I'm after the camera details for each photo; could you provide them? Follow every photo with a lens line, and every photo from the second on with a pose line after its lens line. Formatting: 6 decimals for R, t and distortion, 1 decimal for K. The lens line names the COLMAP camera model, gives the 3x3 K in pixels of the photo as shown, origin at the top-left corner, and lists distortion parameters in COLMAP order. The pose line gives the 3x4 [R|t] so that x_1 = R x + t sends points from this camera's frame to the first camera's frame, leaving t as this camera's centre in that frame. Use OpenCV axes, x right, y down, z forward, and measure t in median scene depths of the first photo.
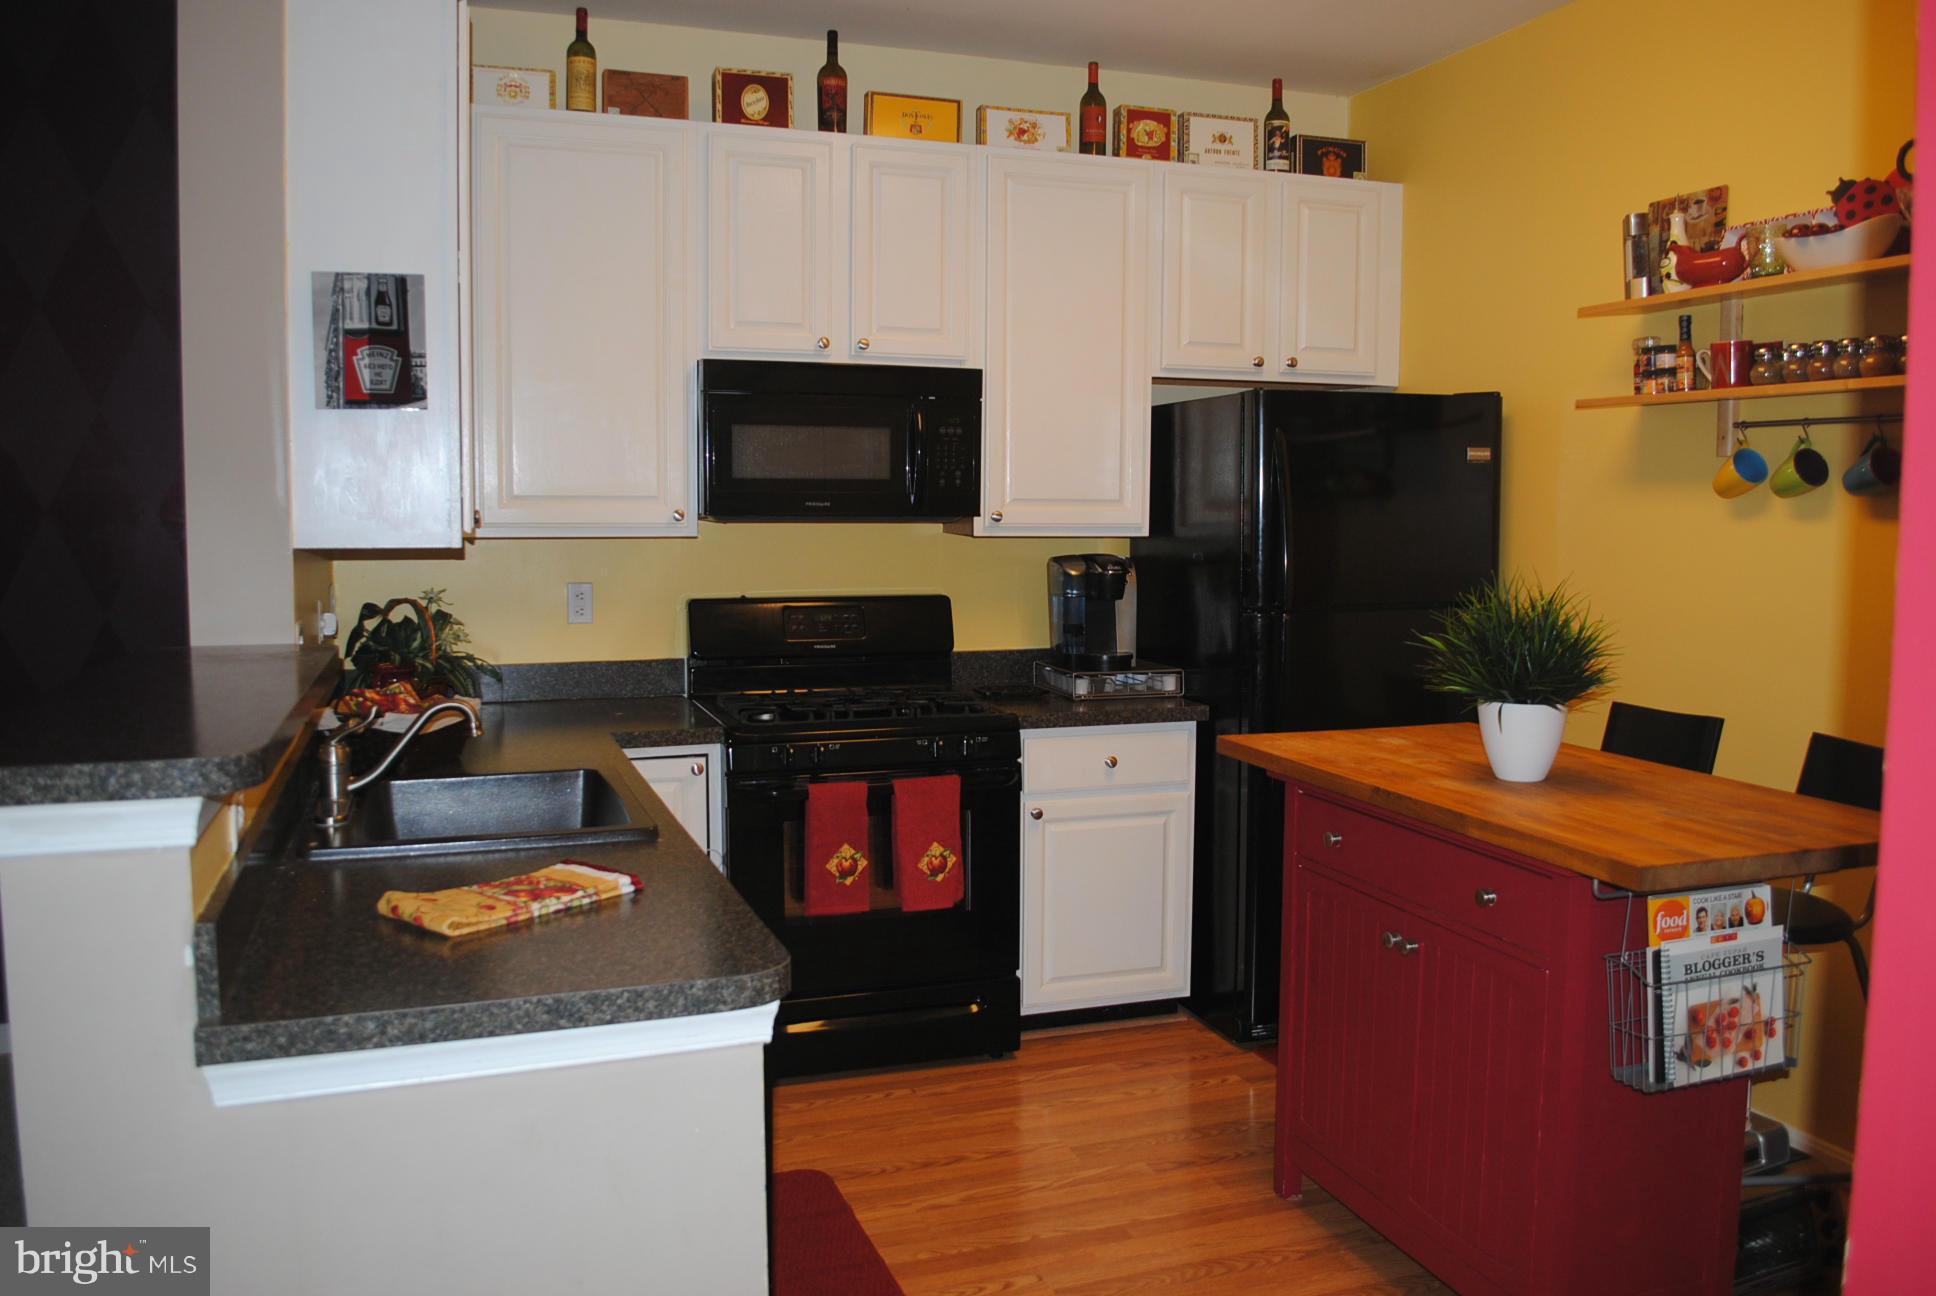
lens RADIAL K [[1530.1, 0, 971.9], [0, 1530.1, 641.4], [0, 0, 1]] dist [-0.084830, 0.013913]
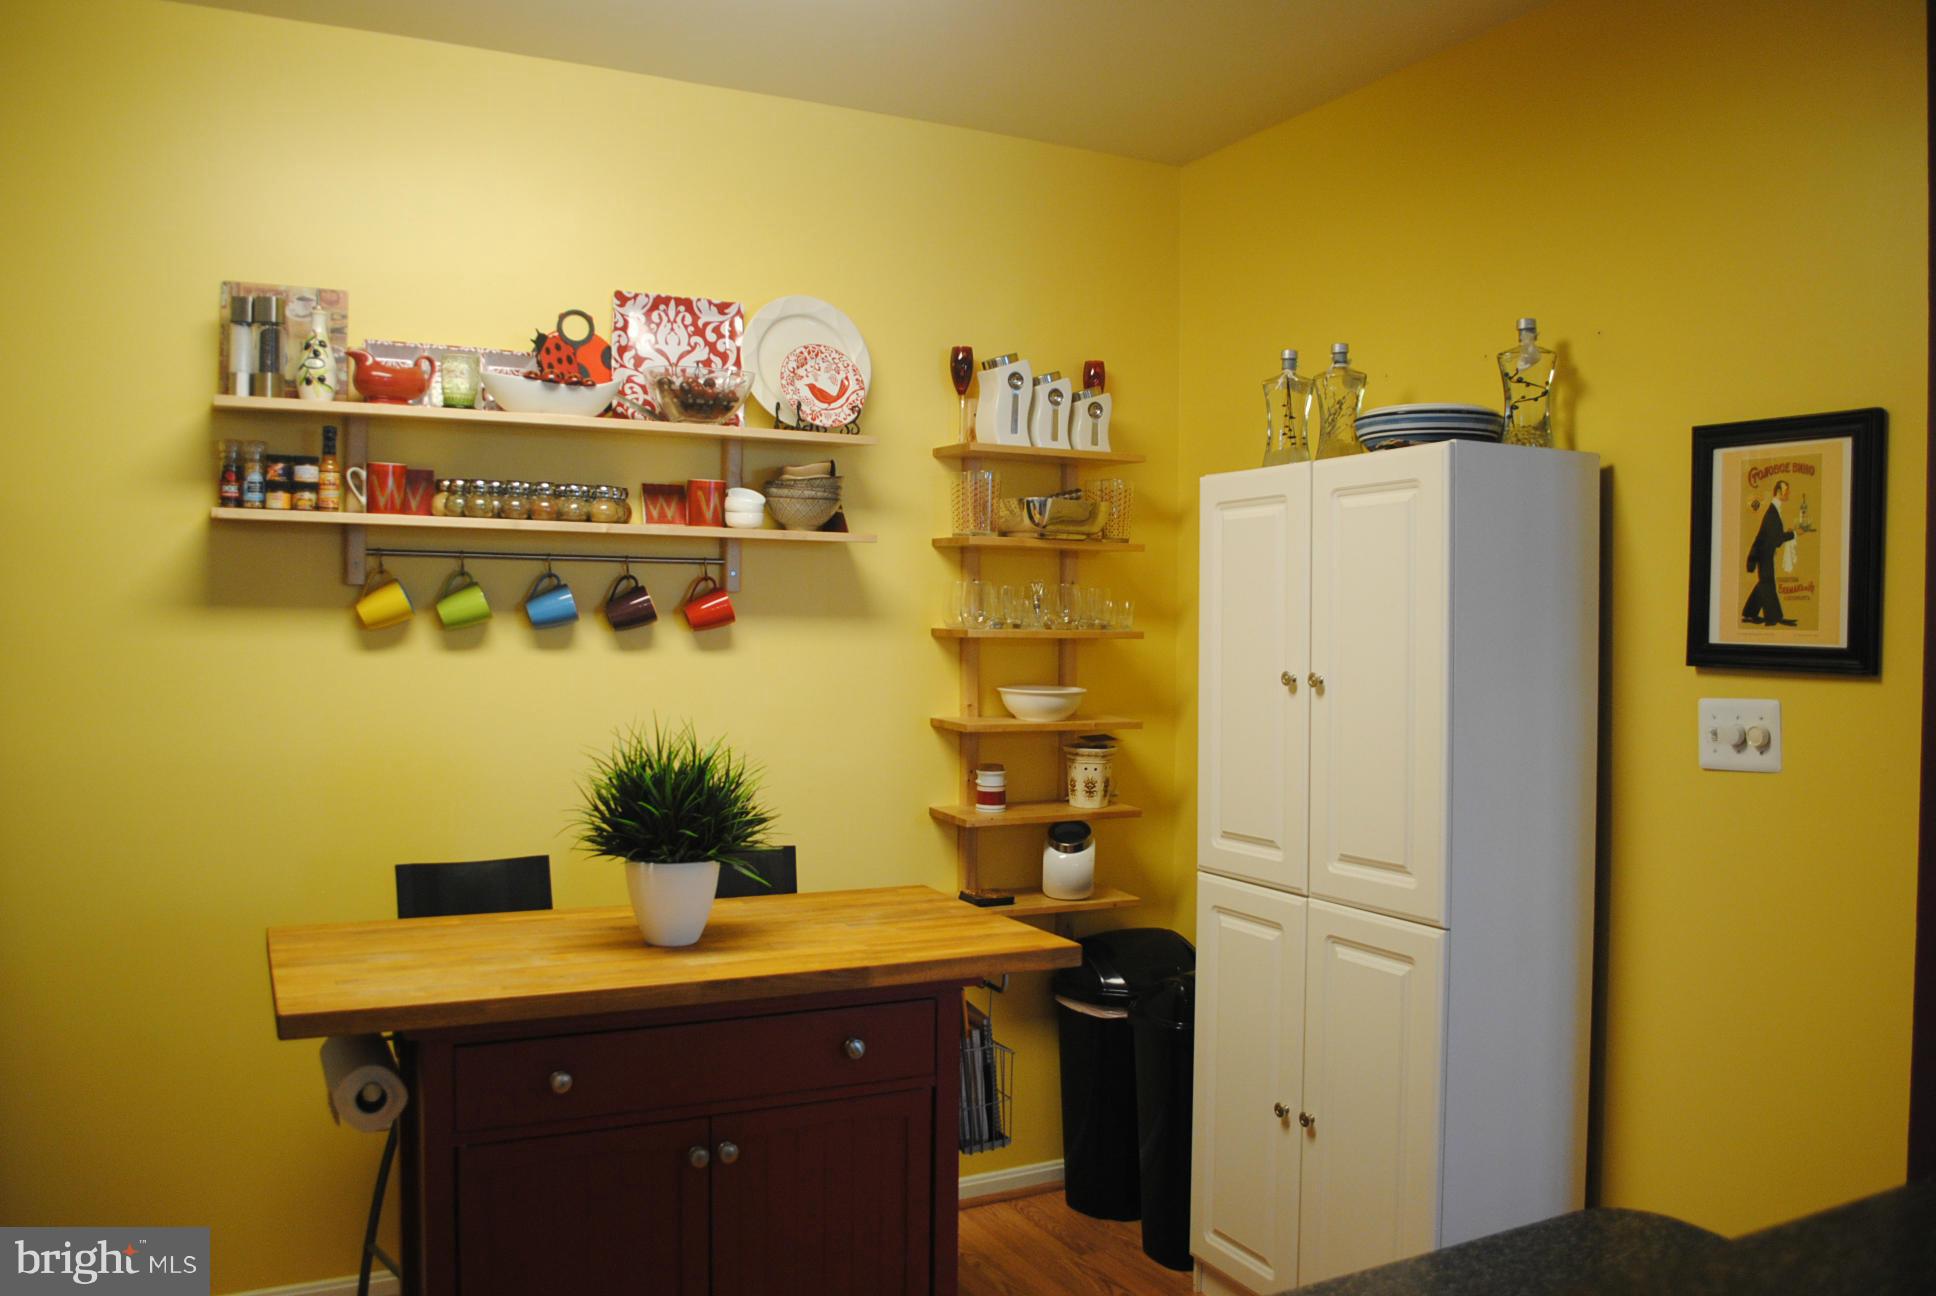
lens RADIAL K [[1530.1, 0, 971.4], [0, 1530.1, 639.1], [0, 0, 1]] dist [-0.084830, 0.013913]
pose [[-0.133400, -0.013189, 0.990974, -0.465334], [0.077609, 0.996702, 0.023712, -0.082127], [-0.988019, 0.080072, -0.131937, 0.744975]]
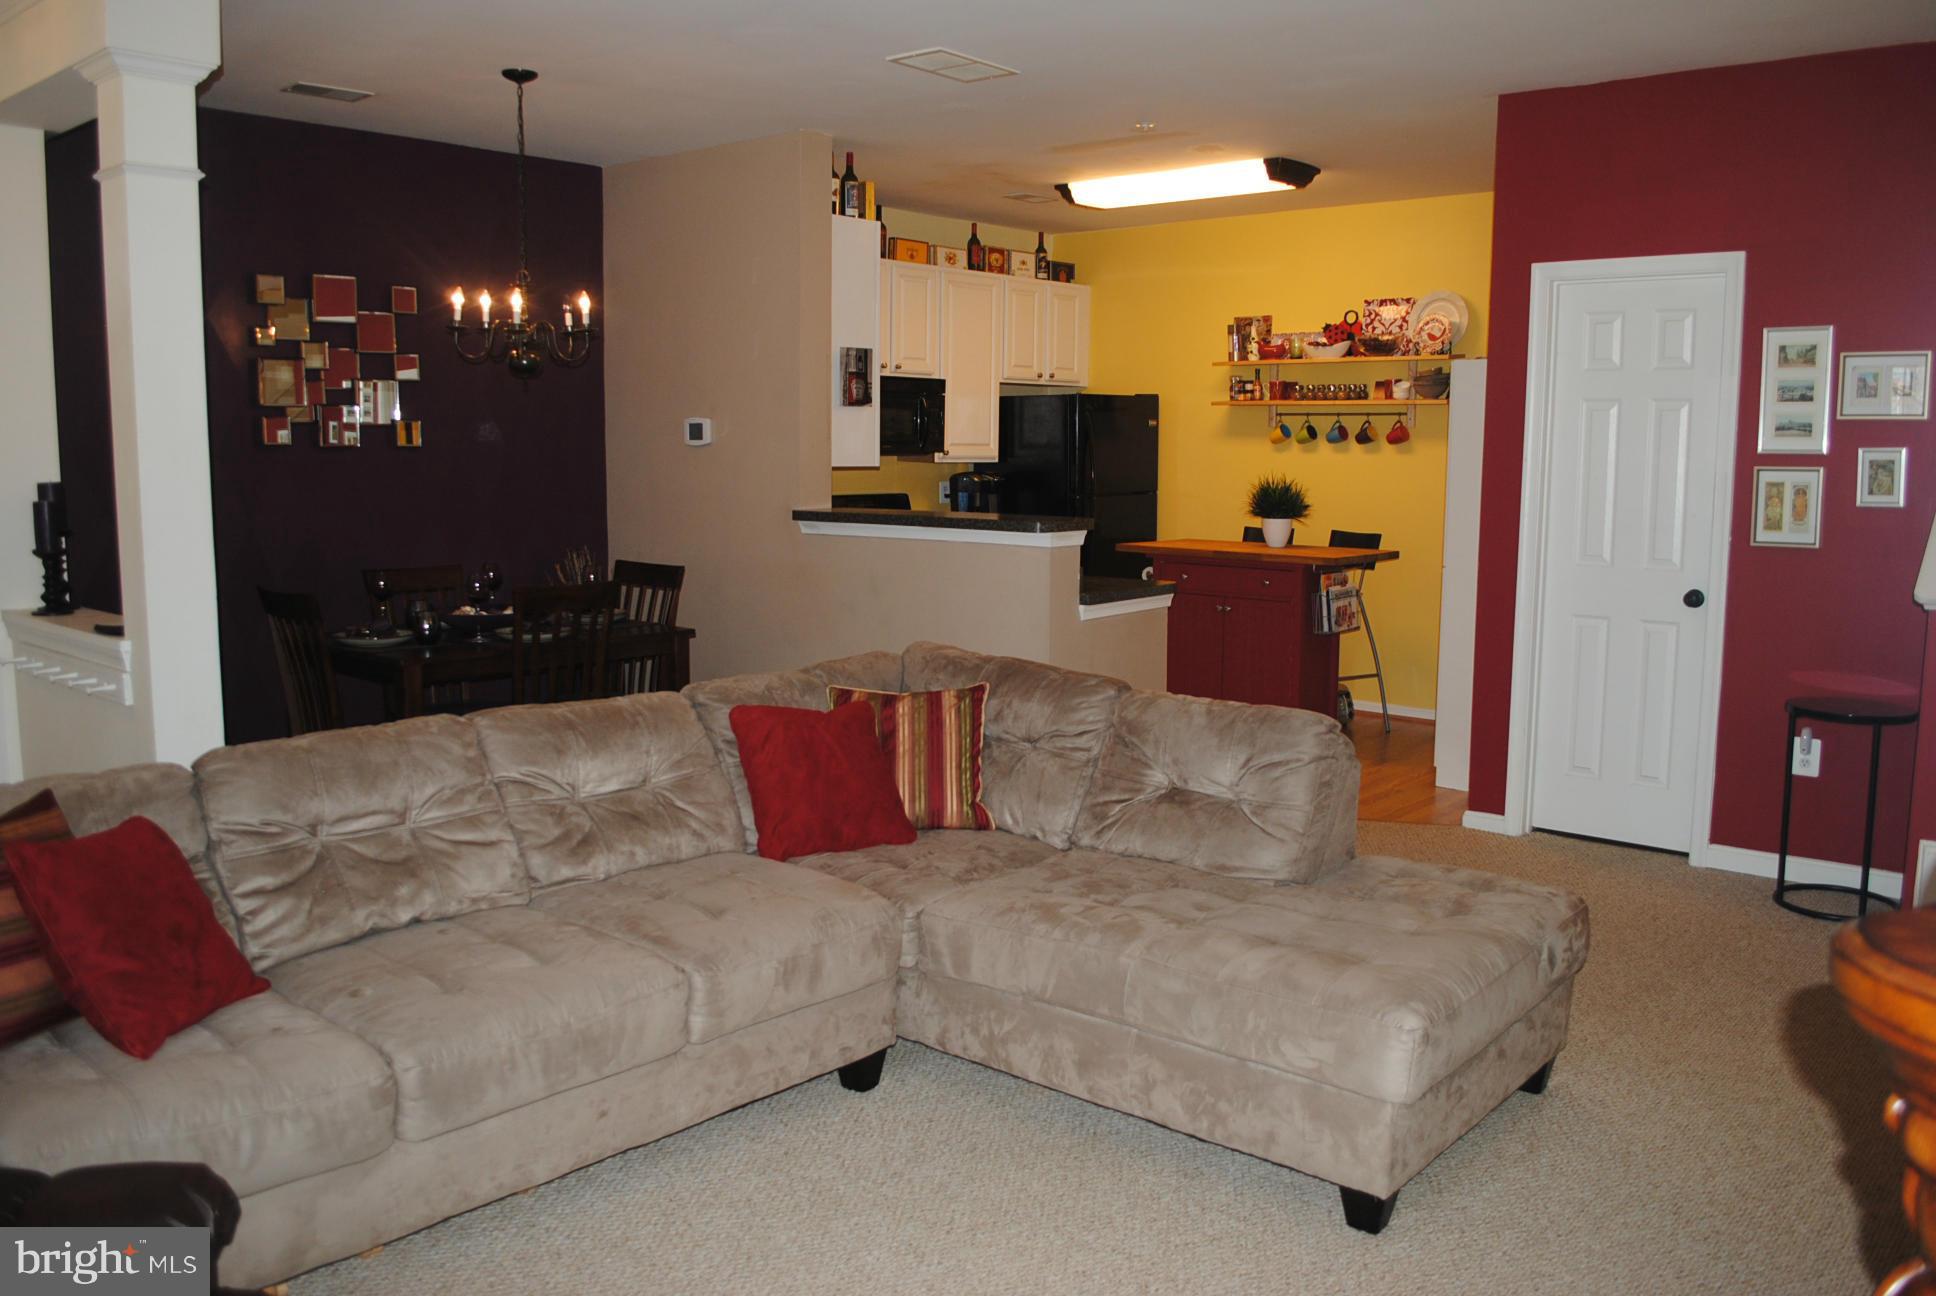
lens RADIAL K [[1530.1, 0, 969.7], [0, 1530.1, 637.9], [0, 0, 1]] dist [-0.084830, 0.013913]
pose [[0.872318, -0.061386, 0.485070, -1.152382], [0.041873, 0.997822, 0.050972, 0.072893], [-0.487142, -0.024153, 0.872989, -0.937876]]
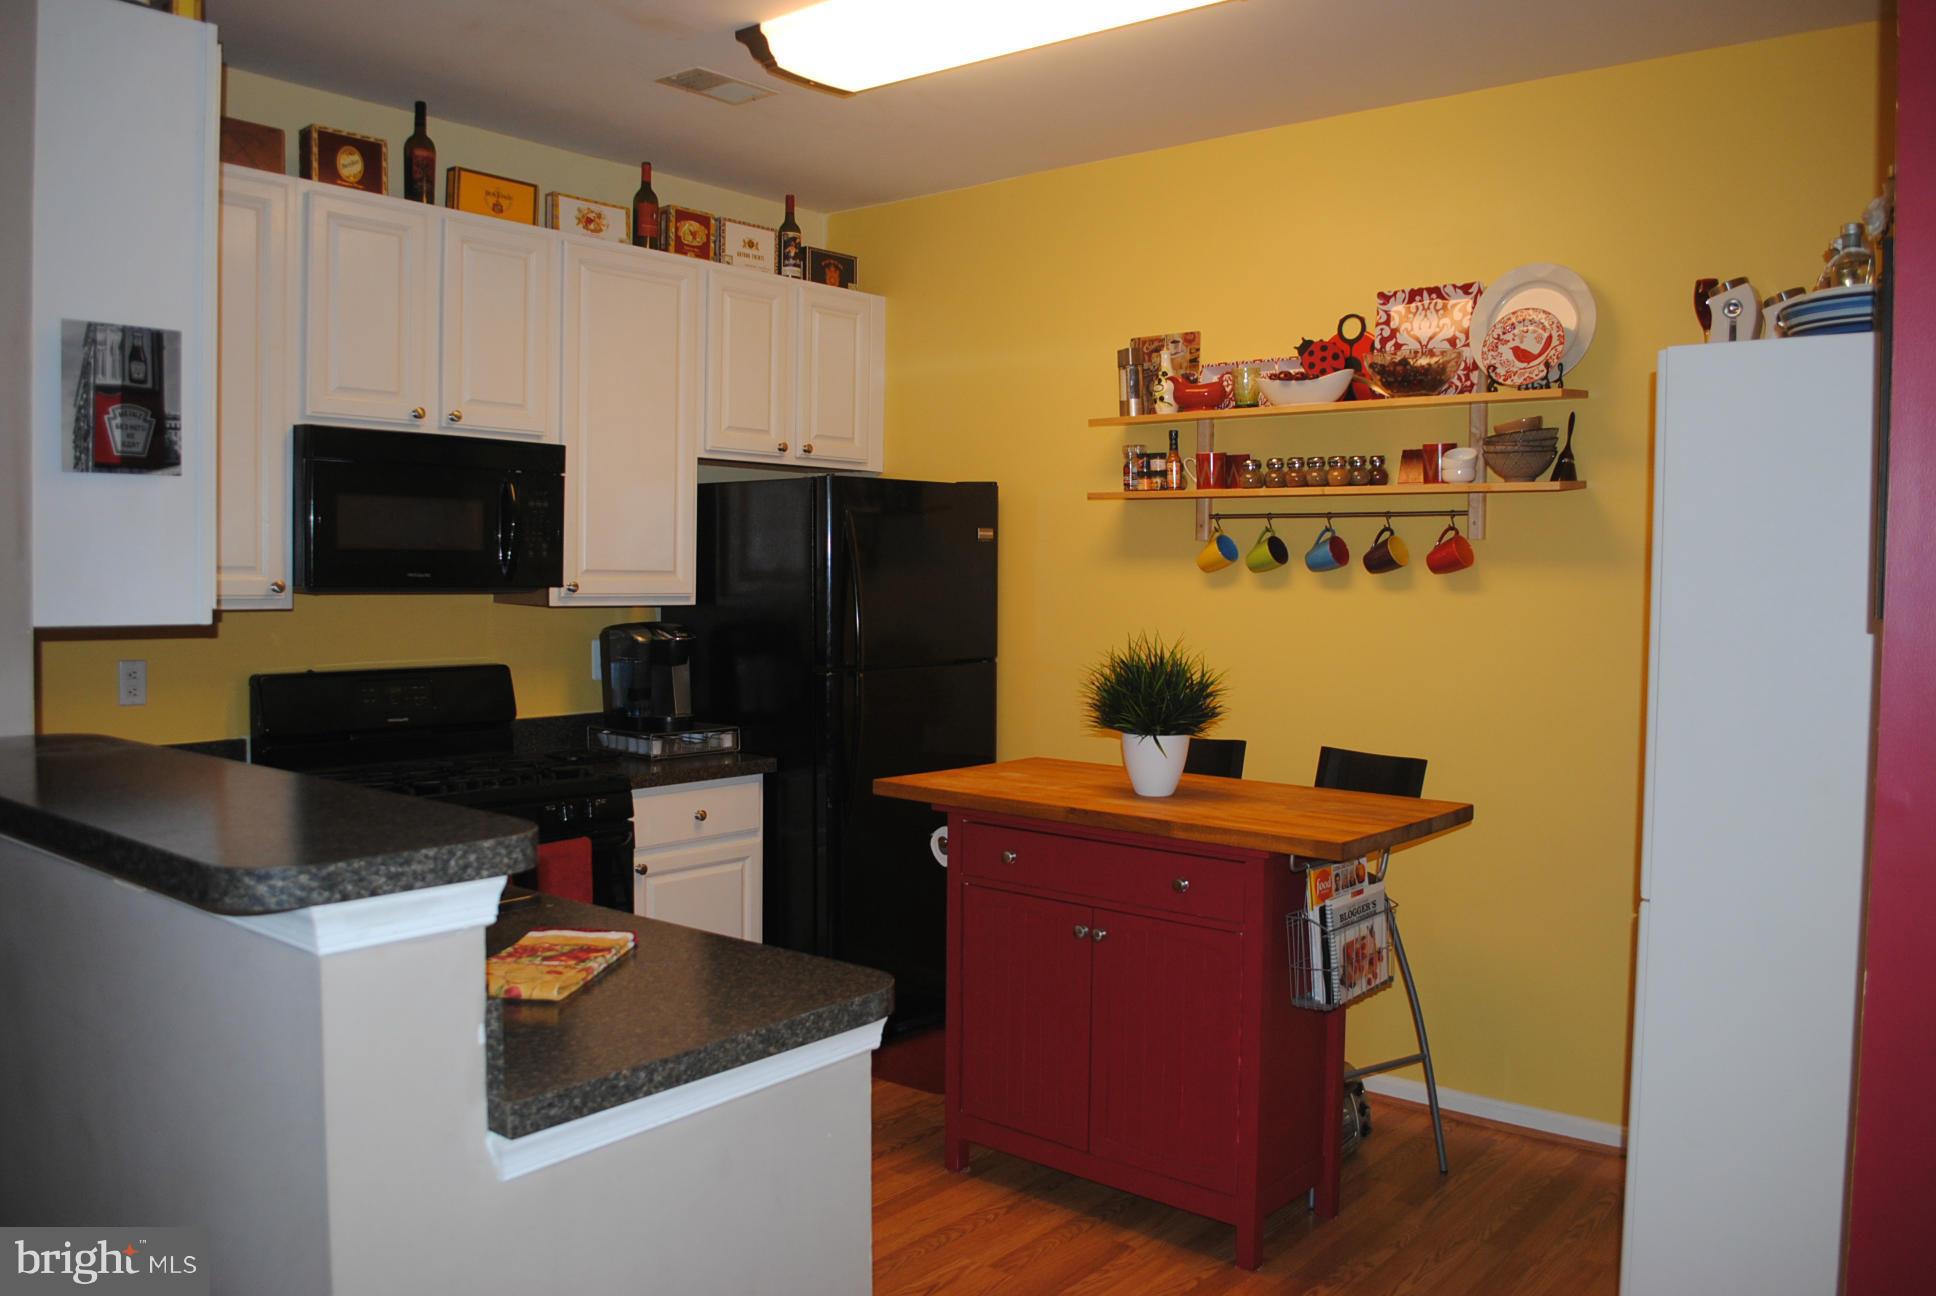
lens RADIAL K [[1530.1, 0, 969.0], [0, 1530.1, 643.5], [0, 0, 1]] dist [-0.084830, 0.013913]
pose [[0.858242, -0.018910, 0.512896, -0.346134], [0.038848, 0.998848, -0.028178, -0.005098], [-0.511772, 0.044109, 0.857988, -0.024724]]
